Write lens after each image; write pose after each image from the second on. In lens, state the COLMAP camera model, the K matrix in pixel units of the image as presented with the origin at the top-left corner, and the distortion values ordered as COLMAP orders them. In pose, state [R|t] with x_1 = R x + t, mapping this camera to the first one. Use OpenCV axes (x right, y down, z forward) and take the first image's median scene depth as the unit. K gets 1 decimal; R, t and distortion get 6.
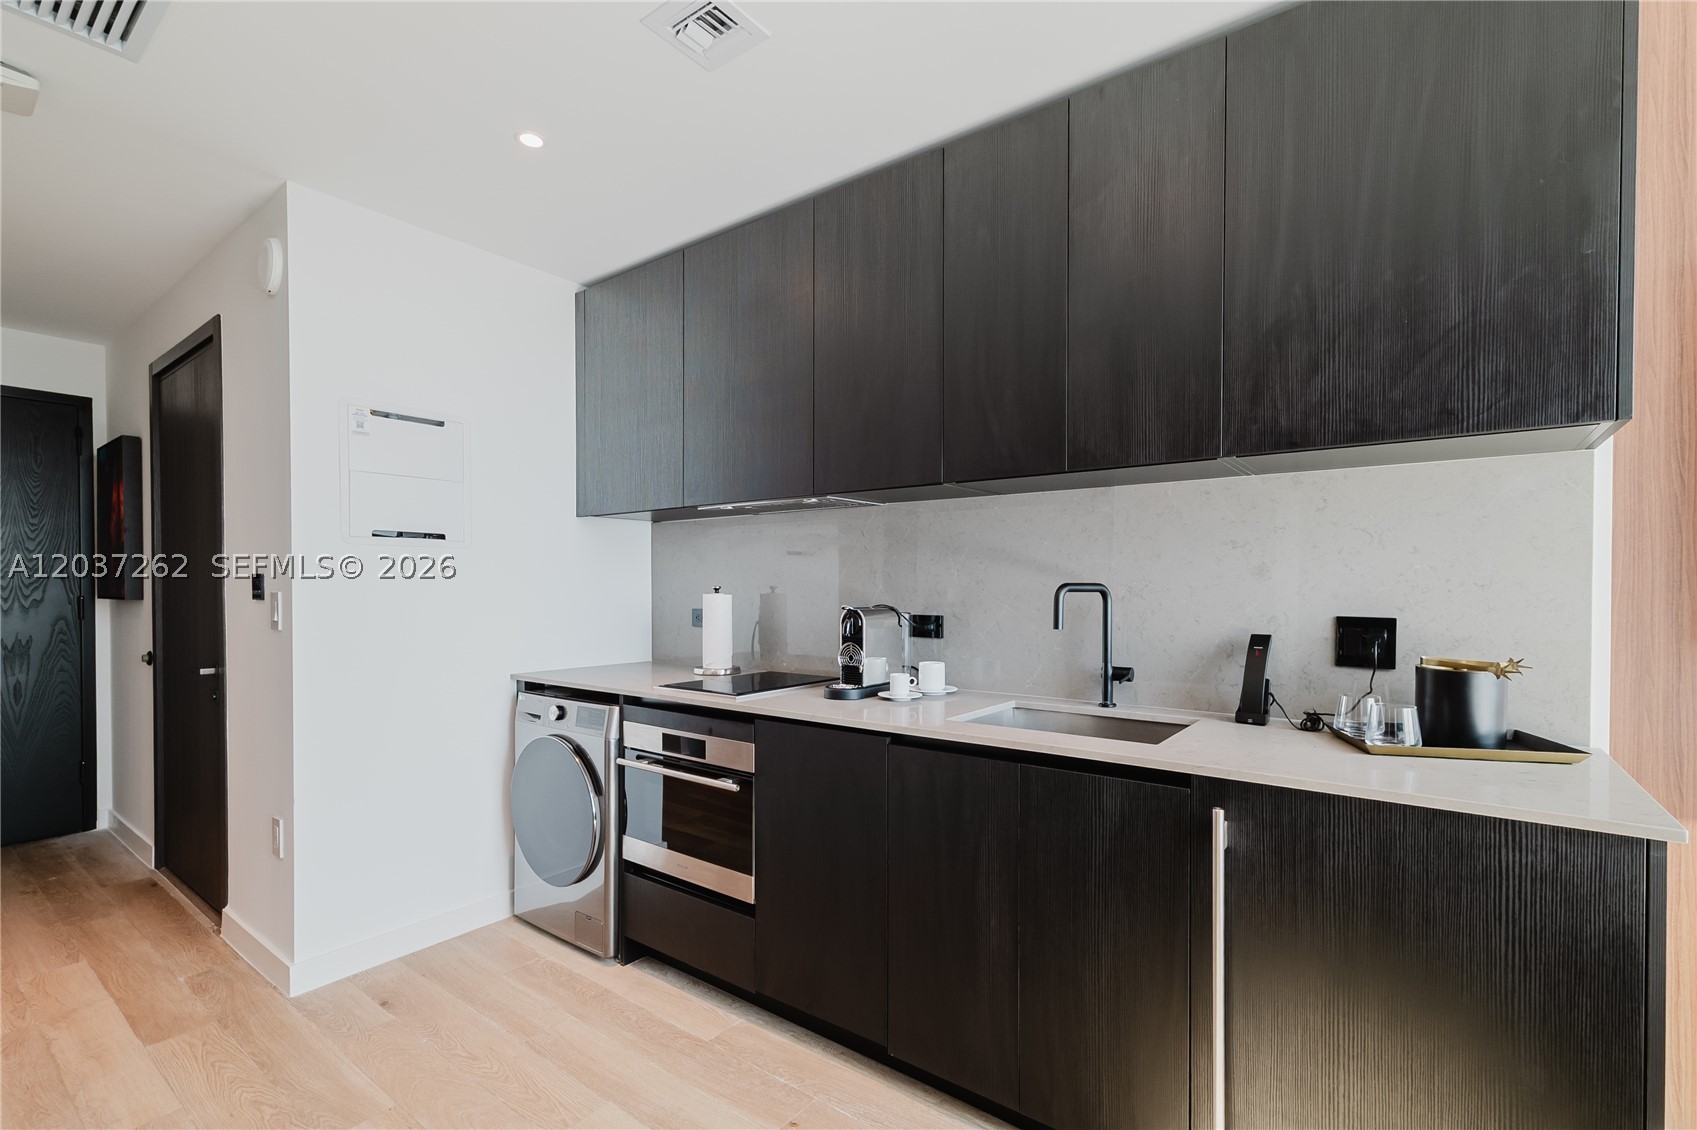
lens RADIAL K [[750.7, 0, 872.5], [0, 750.7, 585.2], [0, 0, 1]] dist [0.006350, -0.000136]
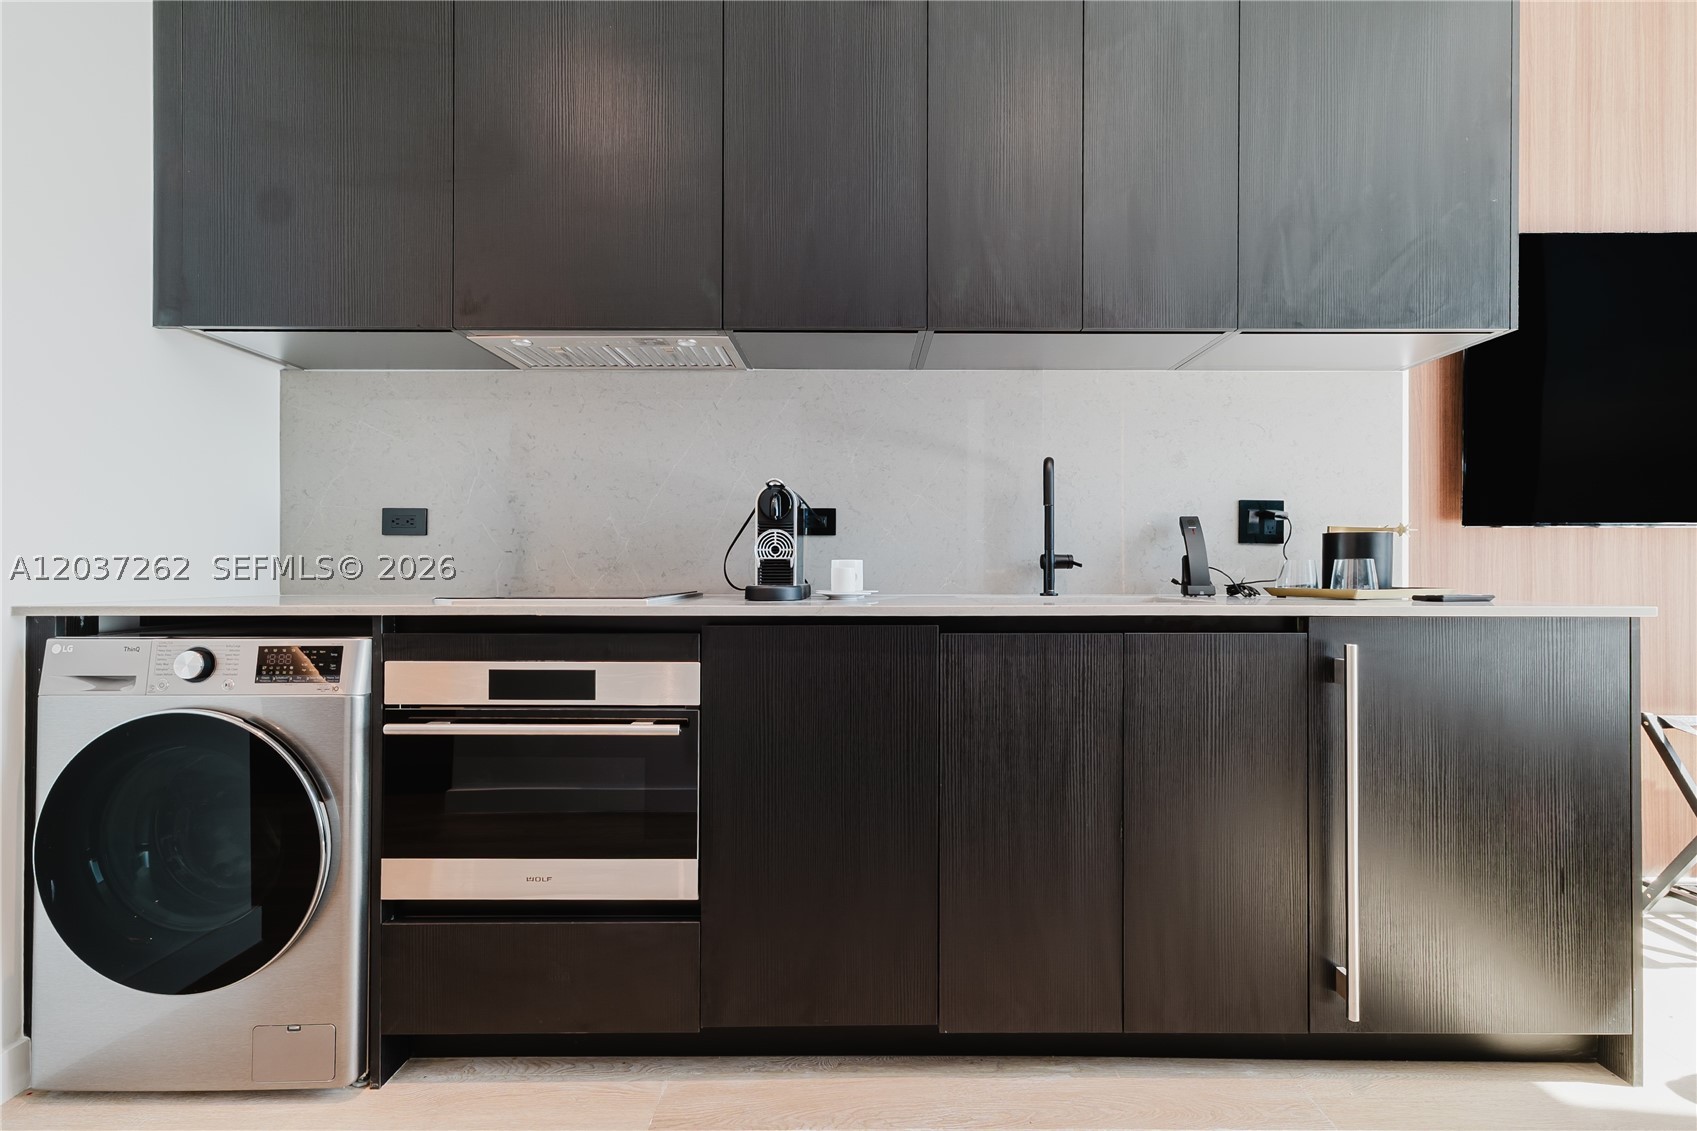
lens RADIAL K [[750.7, 0, 841.3], [0, 750.7, 564.1], [0, 0, 1]] dist [0.006350, -0.000136]
pose [[0.805778, 0.008494, 0.592157, -0.469705], [-0.002447, 0.999936, -0.011013, 0.132675], [-0.592212, 0.007425, 0.805748, 0.385813]]
